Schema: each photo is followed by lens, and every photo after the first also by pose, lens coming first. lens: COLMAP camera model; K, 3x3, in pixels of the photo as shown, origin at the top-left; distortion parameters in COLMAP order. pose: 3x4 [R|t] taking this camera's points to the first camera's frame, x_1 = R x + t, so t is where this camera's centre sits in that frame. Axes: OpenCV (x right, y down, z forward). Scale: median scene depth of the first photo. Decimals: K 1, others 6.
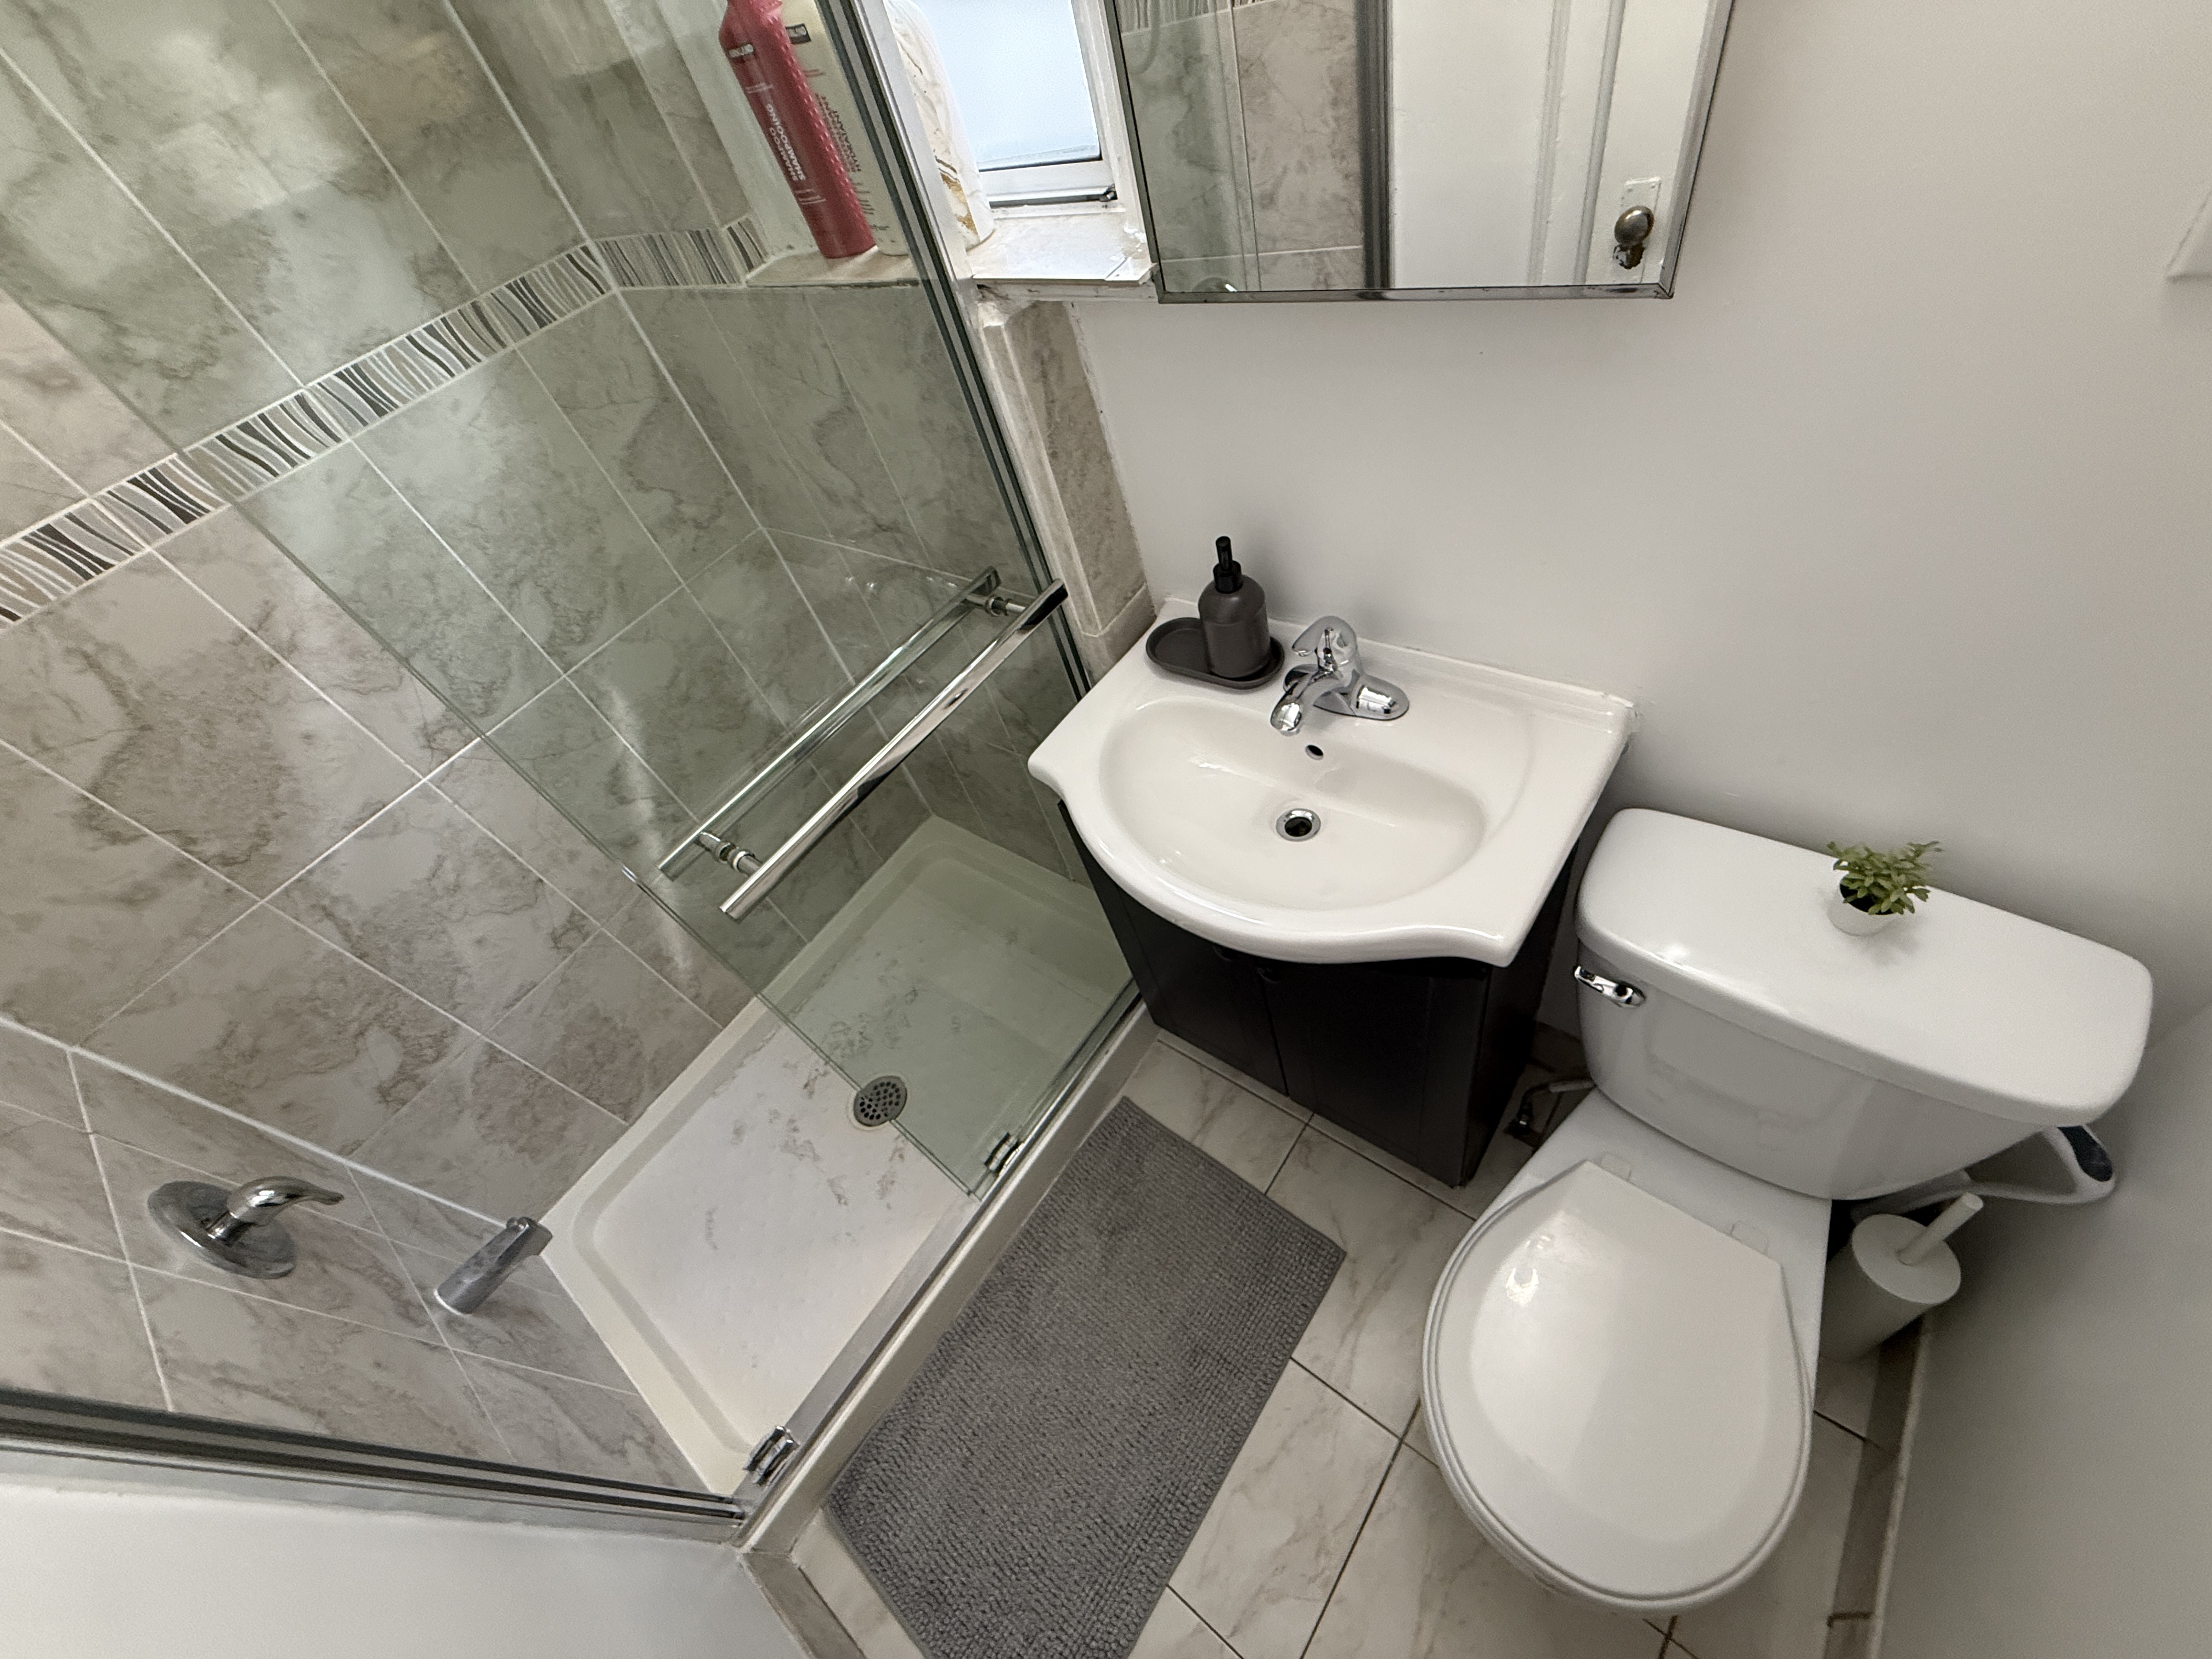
lens RADIAL K [[879.3, 0, 1106.7], [0, 879.3, 823.7], [0, 0, 1]] dist [-0.001002, 0.000250]
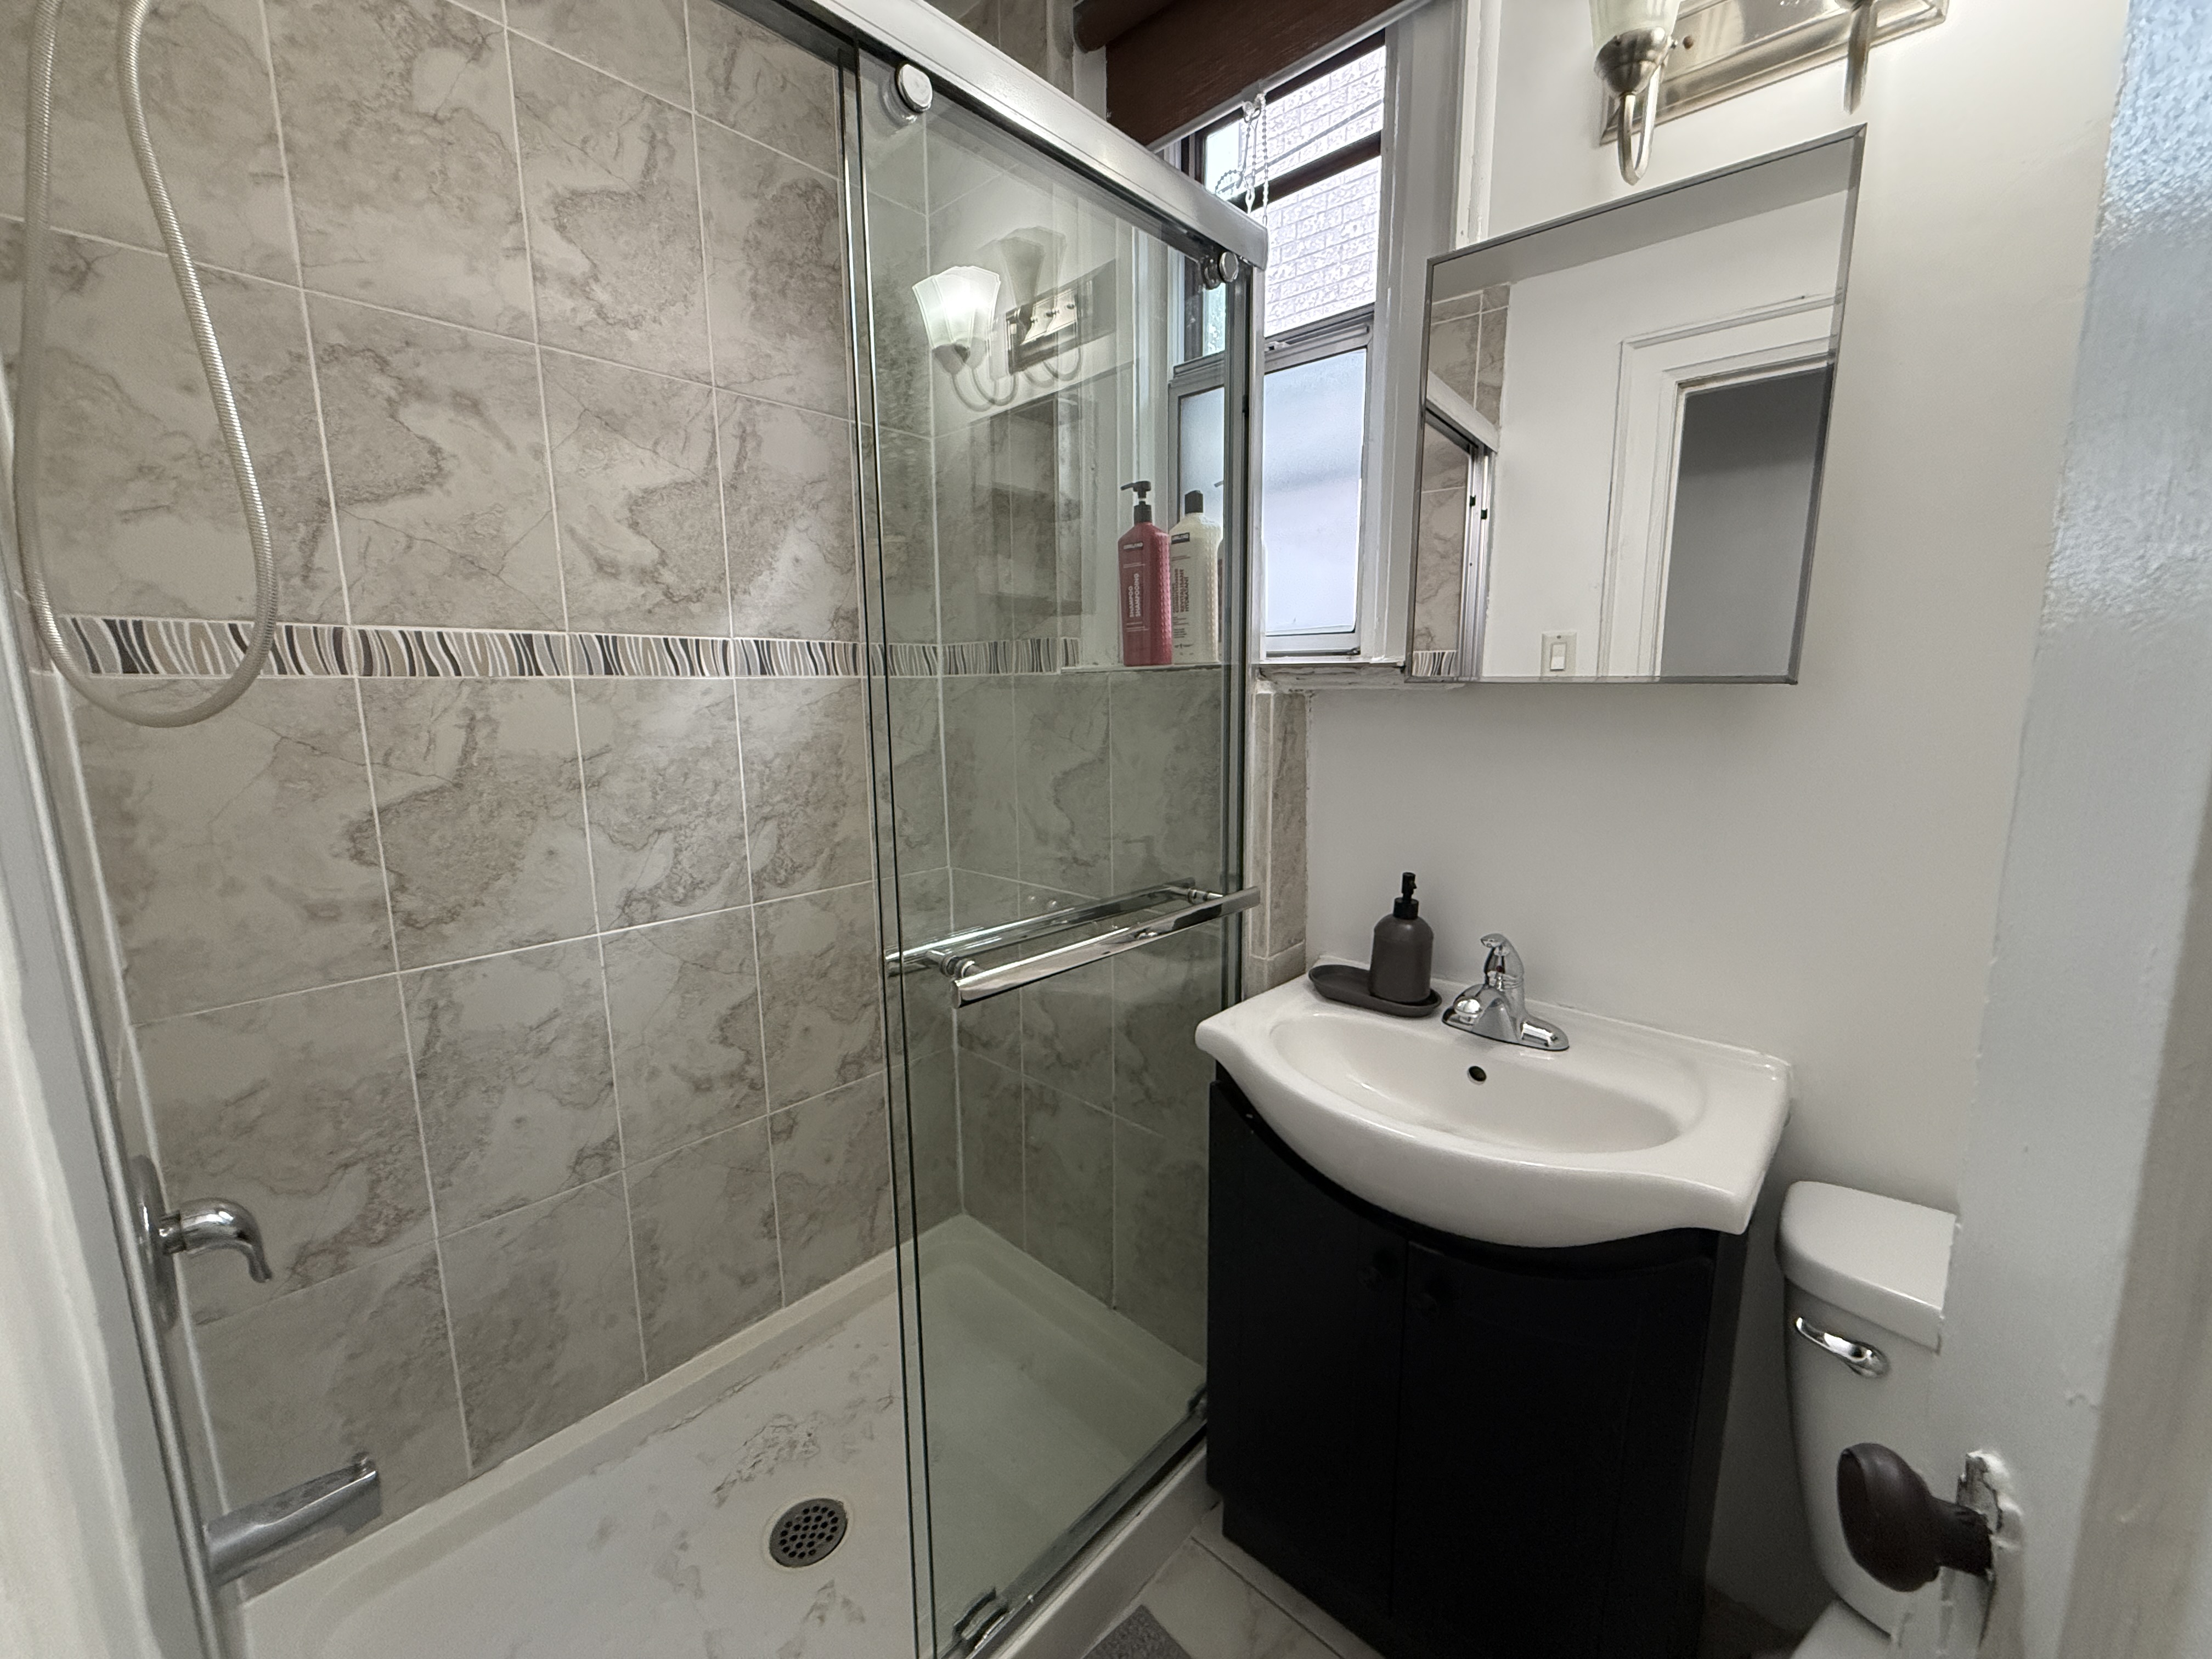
lens RADIAL K [[879.3, 0, 1108.0], [0, 879.3, 825.5], [0, 0, 1]] dist [-0.001002, 0.000250]
pose [[0.966128, 0.250611, -0.061576, -0.181699], [-0.233822, 0.749122, -0.619793, 0.409415], [-0.109199, 0.613197, 0.782346, 0.042576]]
